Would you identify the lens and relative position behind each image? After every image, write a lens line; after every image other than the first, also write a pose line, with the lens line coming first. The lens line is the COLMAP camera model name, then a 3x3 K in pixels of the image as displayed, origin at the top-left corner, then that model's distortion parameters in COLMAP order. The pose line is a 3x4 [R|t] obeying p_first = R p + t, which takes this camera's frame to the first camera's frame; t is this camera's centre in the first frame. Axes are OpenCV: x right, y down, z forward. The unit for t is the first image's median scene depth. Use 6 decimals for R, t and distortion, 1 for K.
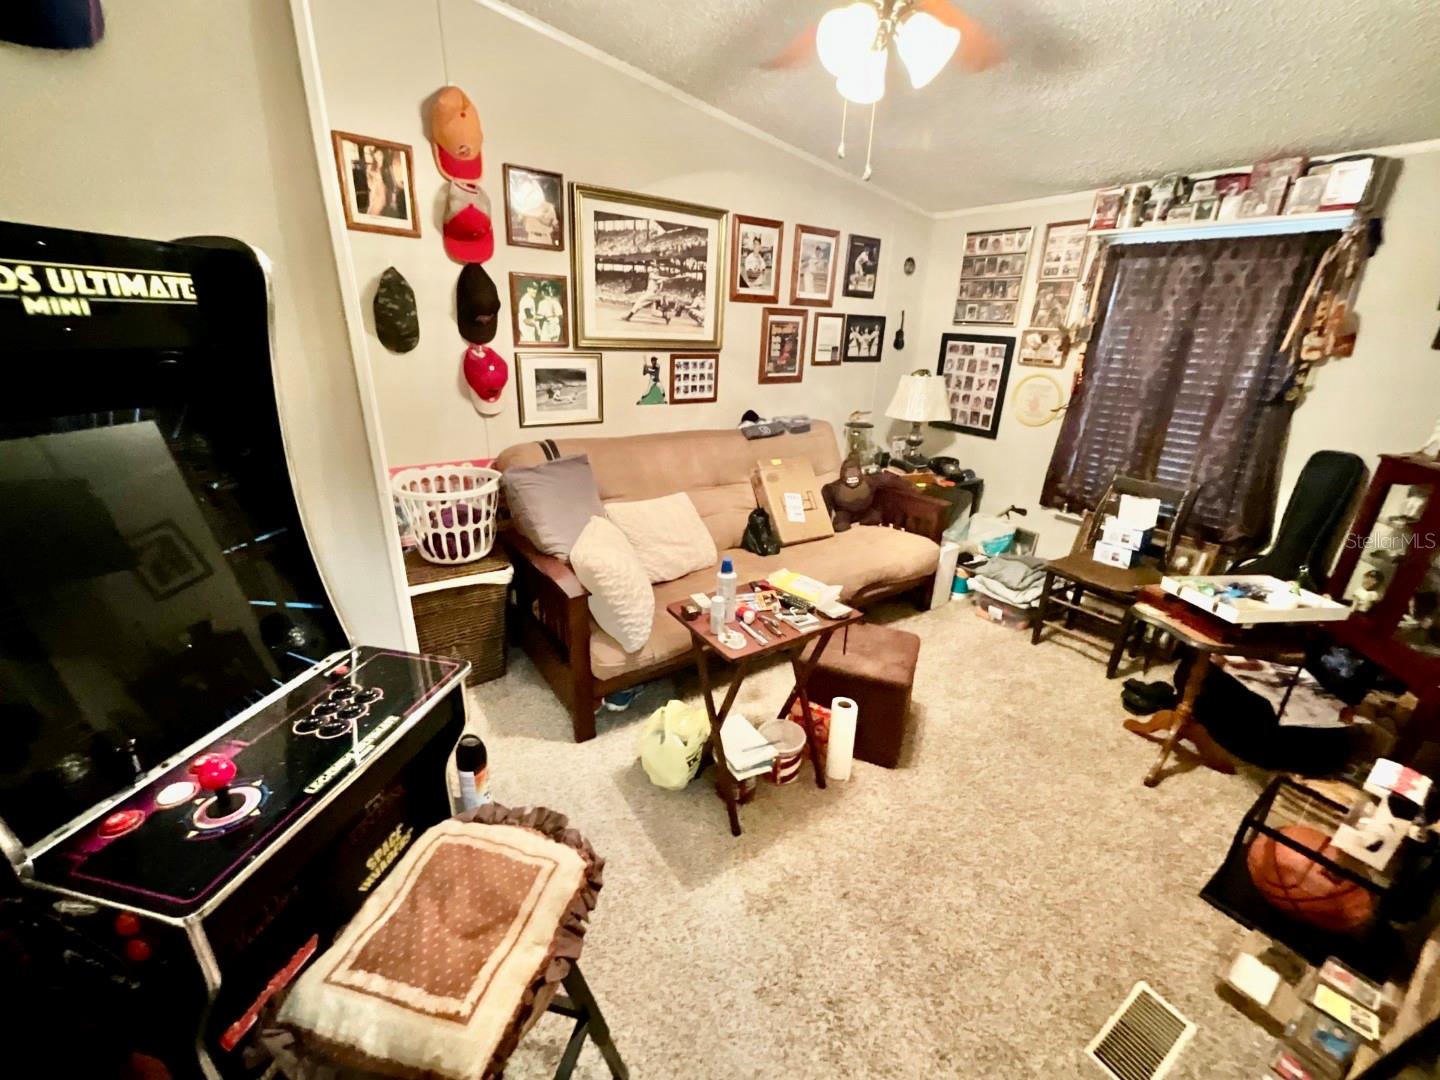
lens RADIAL K [[588.5, 0, 718.2], [0, 588.5, 539.9], [0, 0, 1]] dist [0.002572, 0.000106]
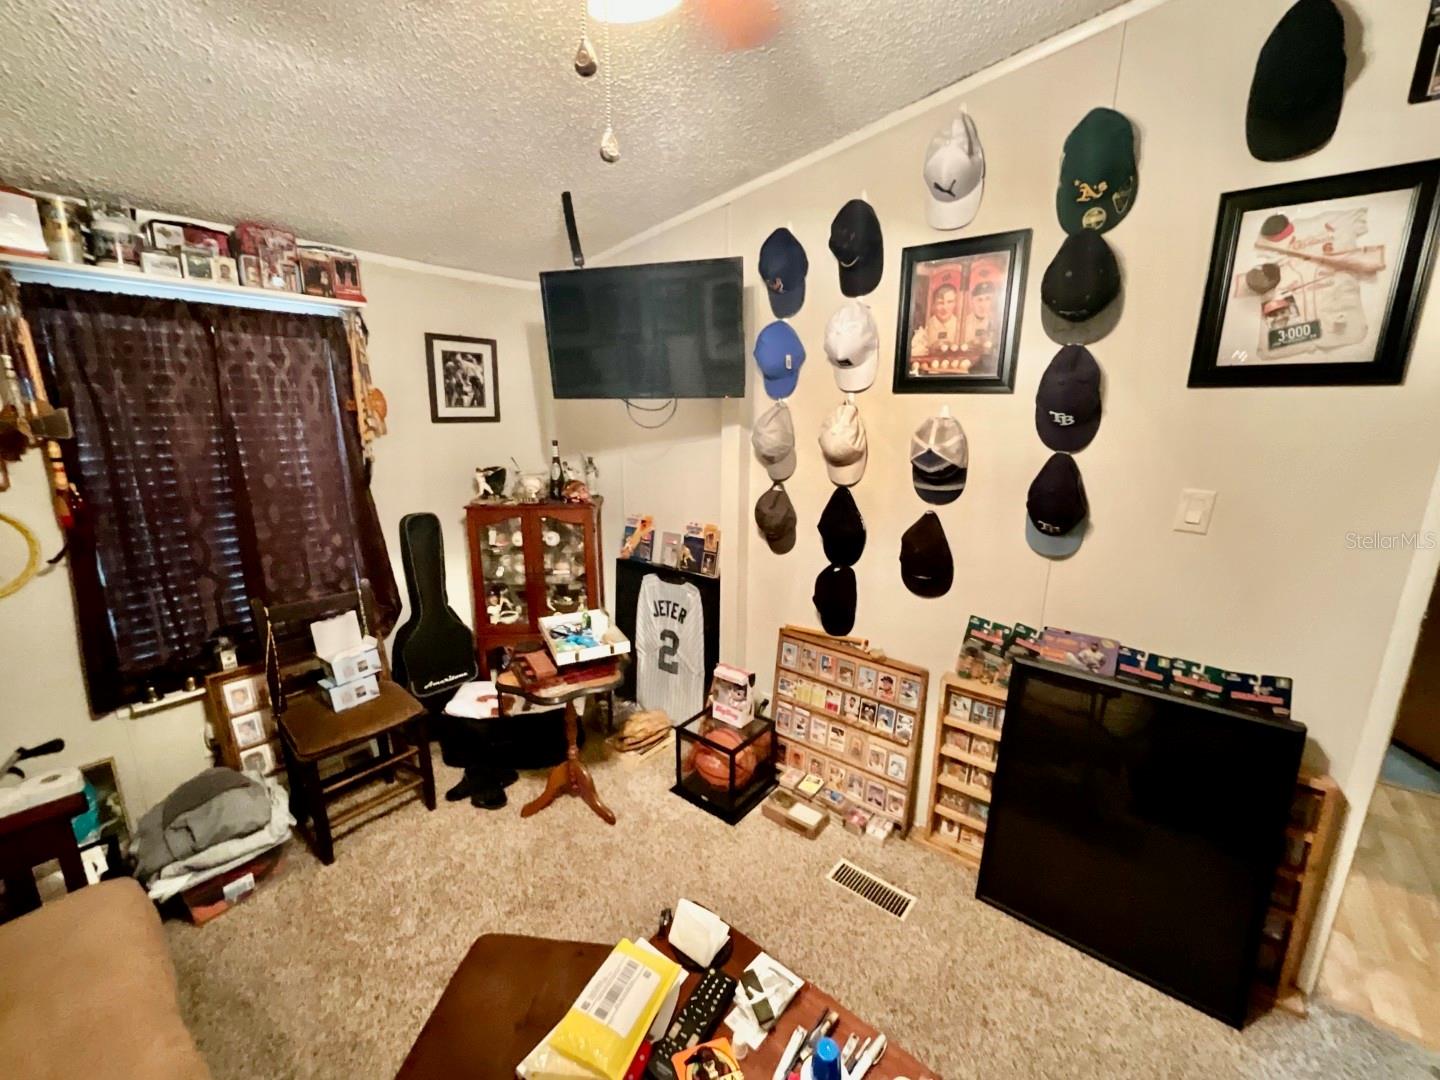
lens RADIAL K [[588.5, 0, 717.8], [0, 588.5, 536.7], [0, 0, 1]] dist [0.002572, 0.000106]
pose [[-0.295066, -0.244542, 0.923653, -0.153557], [0.321004, 0.885134, 0.336890, -0.272243], [-0.899940, 0.395901, -0.182674, 0.631706]]
